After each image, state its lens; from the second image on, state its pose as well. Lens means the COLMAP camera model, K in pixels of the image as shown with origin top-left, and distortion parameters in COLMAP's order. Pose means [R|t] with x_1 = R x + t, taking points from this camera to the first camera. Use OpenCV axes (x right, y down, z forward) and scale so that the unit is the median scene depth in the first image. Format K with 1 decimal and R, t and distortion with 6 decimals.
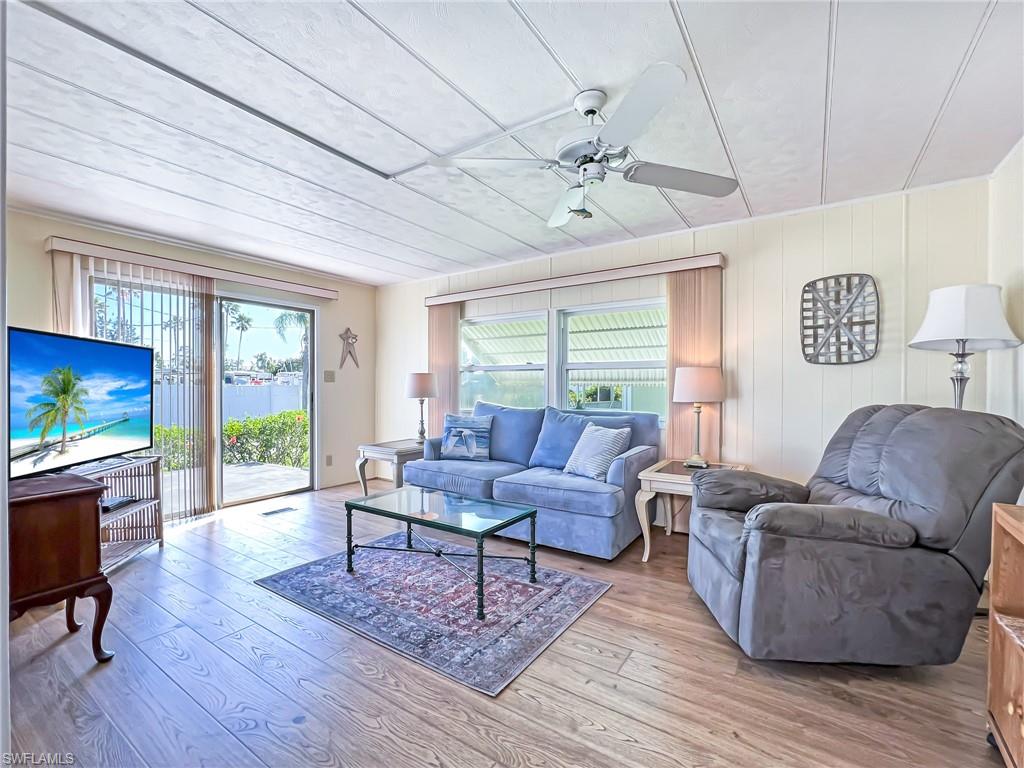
lens RADIAL K [[453.9, 0, 512.0], [0, 453.9, 384.0], [0, 0, 1]] dist [-0.010597, -0.000277]
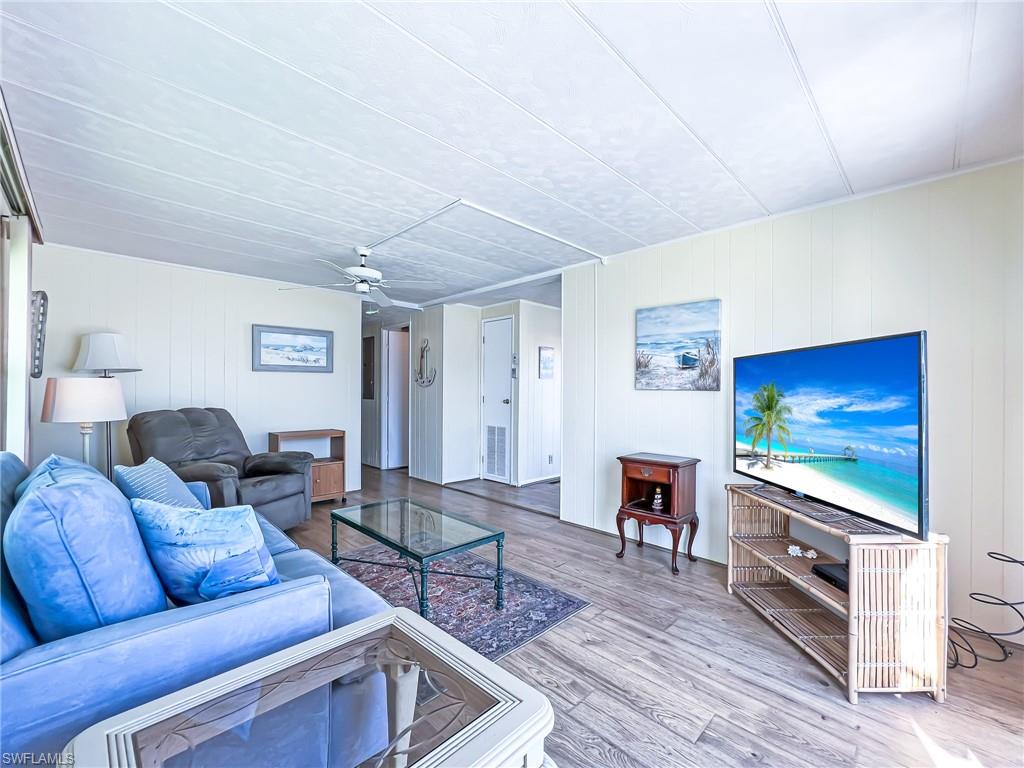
lens RADIAL K [[420.7, 0, 512.0], [0, 420.7, 384.0], [0, 0, 1]] dist [-0.020980, 0.000254]
pose [[-0.981059, 0.002614, 0.193692, -0.577787], [-0.001266, 0.999801, -0.019903, -0.016505], [-0.193706, -0.019771, -0.980860, 1.926775]]
